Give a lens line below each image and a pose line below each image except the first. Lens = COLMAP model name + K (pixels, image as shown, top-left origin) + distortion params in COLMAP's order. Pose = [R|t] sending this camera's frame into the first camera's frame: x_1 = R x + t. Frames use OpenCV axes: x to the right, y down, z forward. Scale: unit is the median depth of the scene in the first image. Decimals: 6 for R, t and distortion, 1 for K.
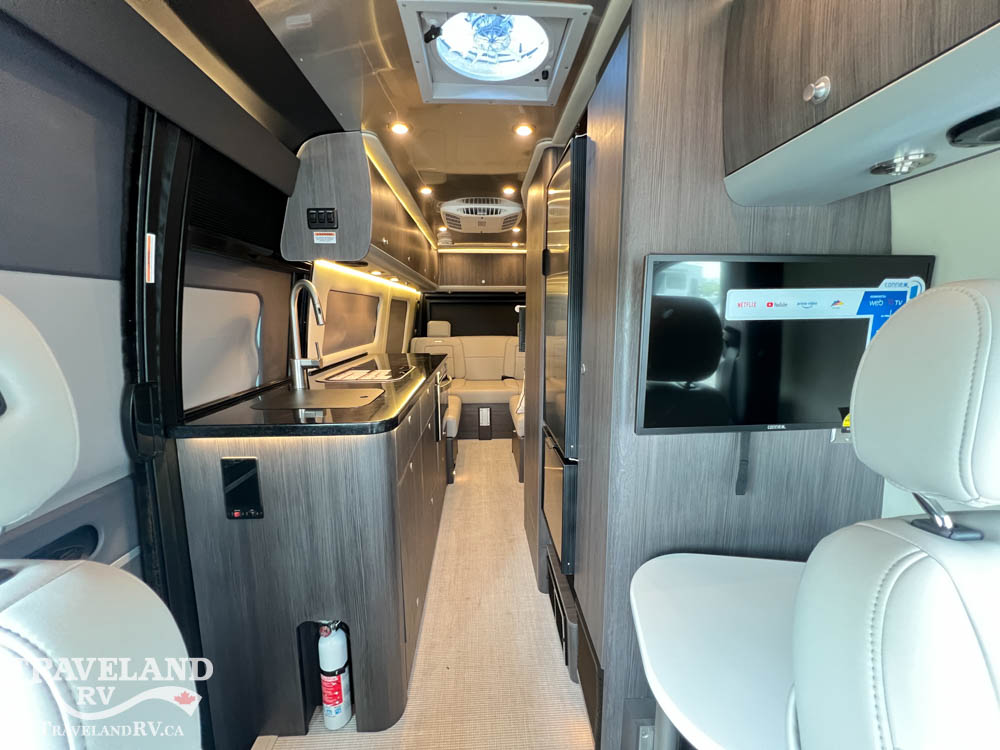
lens RADIAL K [[398.7, 0, 498.2], [0, 398.7, 373.5], [0, 0, 1]] dist [-0.000741, 0.000340]
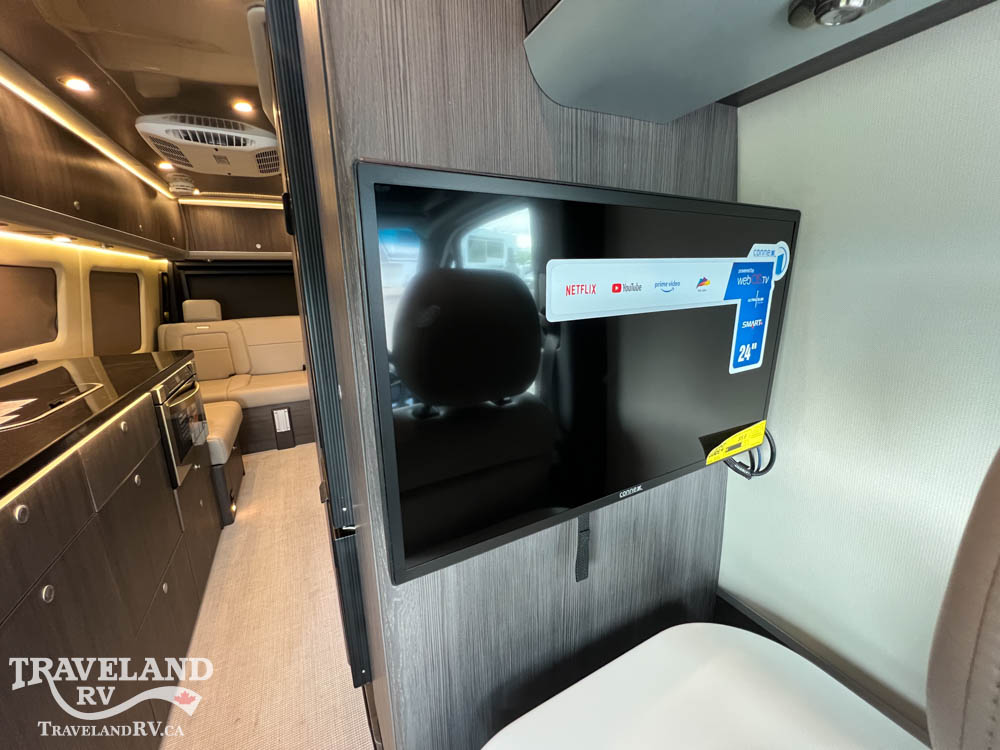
lens RADIAL K [[400.5, 0, 498.7], [0, 400.5, 373.7], [0, 0, 1]] dist [-0.002523, 0.000214]
pose [[0.913161, -0.108176, 0.392982, 0.181604], [0.078507, 0.992765, 0.090854, -0.069397], [-0.399967, -0.052113, 0.915047, 0.327952]]
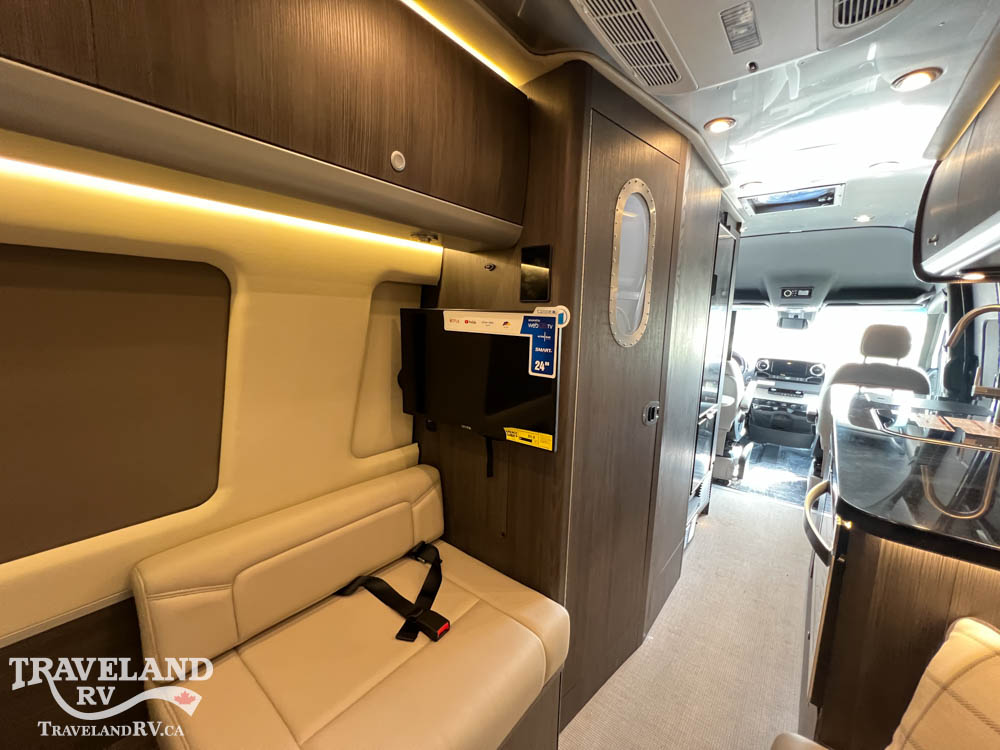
lens RADIAL K [[399.3, 0, 498.7], [0, 399.3, 373.8], [0, 0, 1]] dist [0.000172, 0.000131]
pose [[0.740365, 0.140814, -0.657291, 1.016131], [-0.146181, 0.988139, 0.047036, -0.042060], [0.656118, 0.061260, 0.752167, 0.000243]]
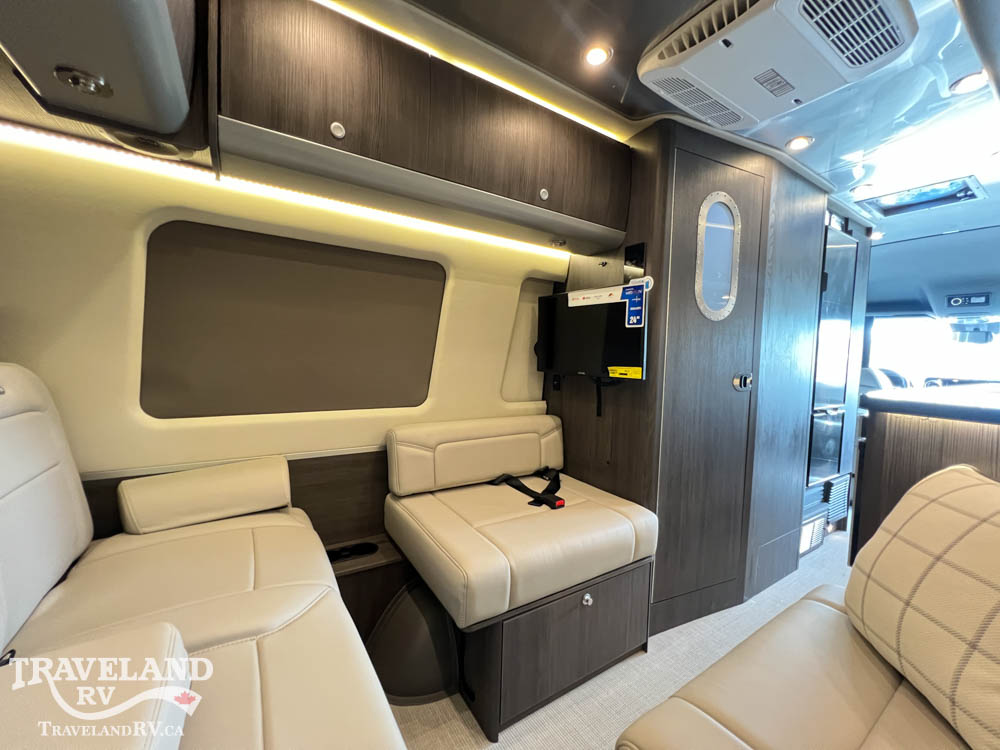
lens RADIAL K [[398.7, 0, 498.2], [0, 398.7, 373.5], [0, 0, 1]] dist [-0.000741, 0.000340]
pose [[0.494358, 0.083565, -0.865232, 1.346479], [-0.175791, 0.984413, -0.005365, 0.179786], [0.851298, 0.154752, 0.501342, -0.220116]]
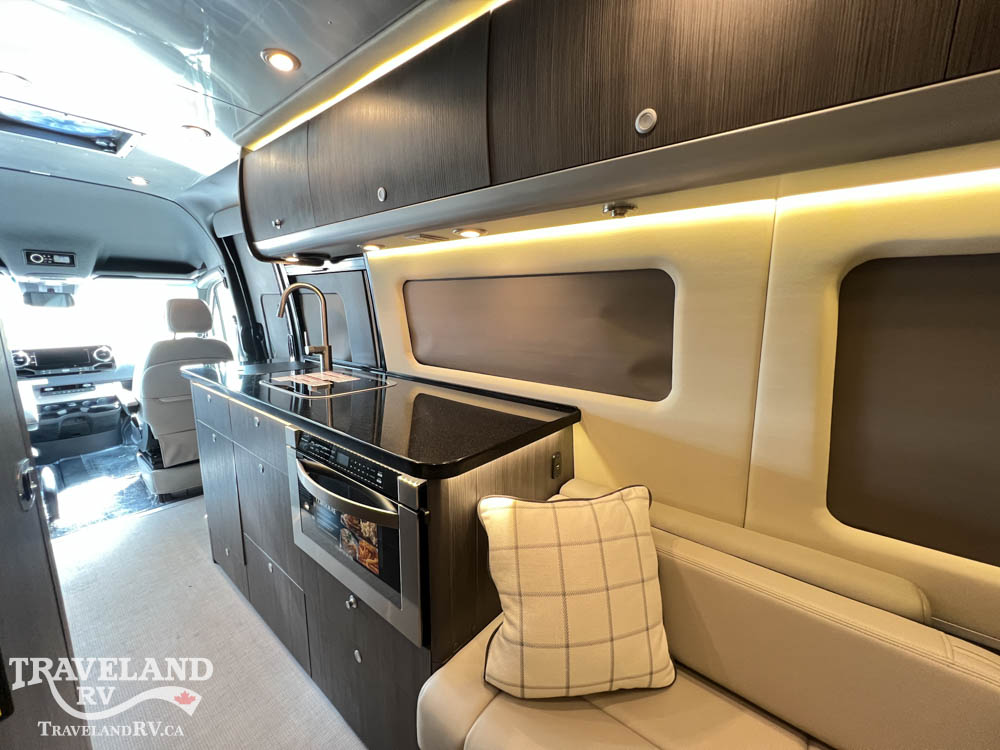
lens RADIAL K [[398.7, 0, 498.2], [0, 398.7, 373.5], [0, 0, 1]] dist [-0.000741, 0.000340]
pose [[0.671823, -0.099079, 0.734055, 0.663515], [0.087022, 0.994708, 0.054616, -0.073984], [-0.735582, 0.027187, 0.676890, 0.245684]]
